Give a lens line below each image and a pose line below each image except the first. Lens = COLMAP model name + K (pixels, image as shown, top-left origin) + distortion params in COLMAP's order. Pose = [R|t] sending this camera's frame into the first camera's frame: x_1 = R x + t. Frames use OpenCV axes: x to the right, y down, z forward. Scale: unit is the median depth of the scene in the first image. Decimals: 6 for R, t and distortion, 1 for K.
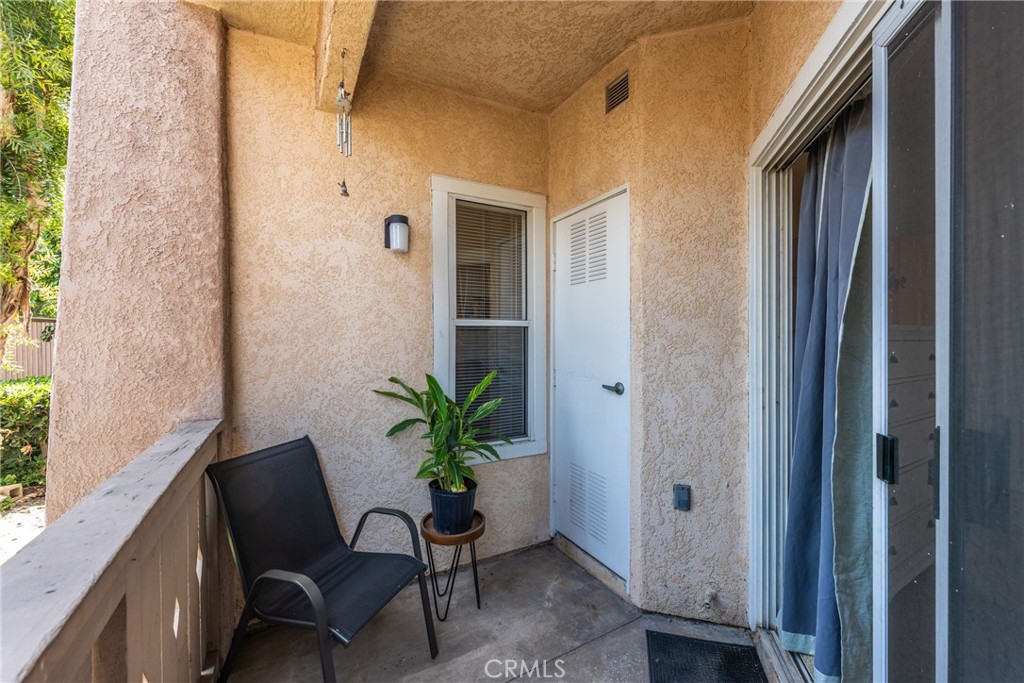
lens RADIAL K [[411.9, 0, 510.0], [0, 411.9, 338.1], [0, 0, 1]] dist [0.002150, -0.000186]
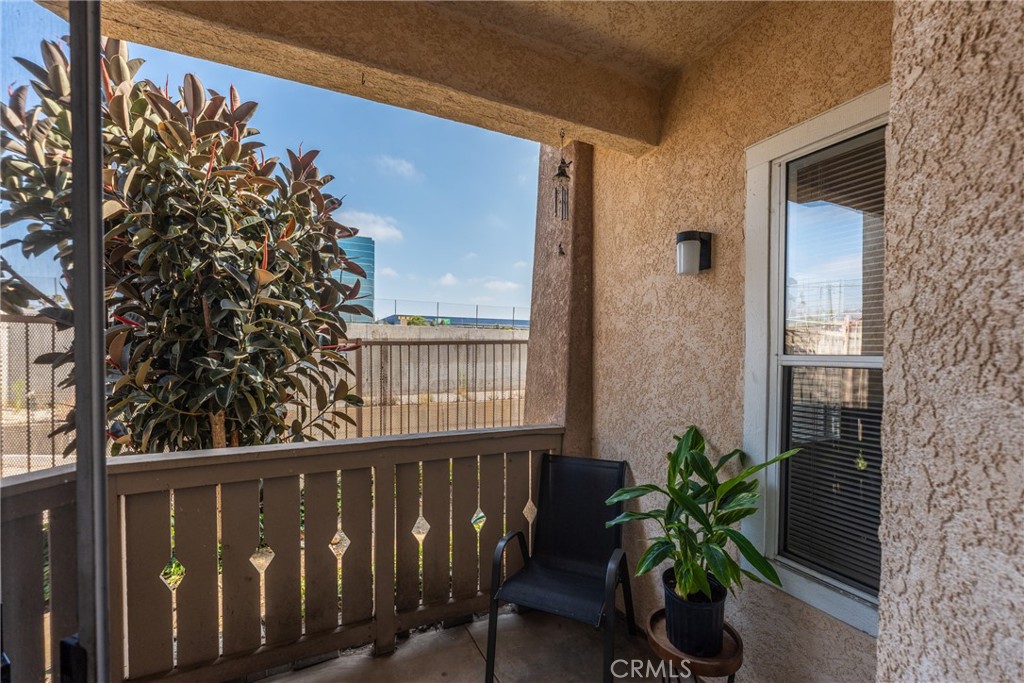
lens RADIAL K [[411.9, 0, 487.1], [0, 411.9, 359.4], [0, 0, 1]] dist [0.002150, -0.000186]
pose [[-0.082574, 0.022065, -0.996341, 0.612458], [-0.005366, 0.999731, 0.022585, -0.058648], [0.996571, 0.007212, -0.082433, 0.686148]]
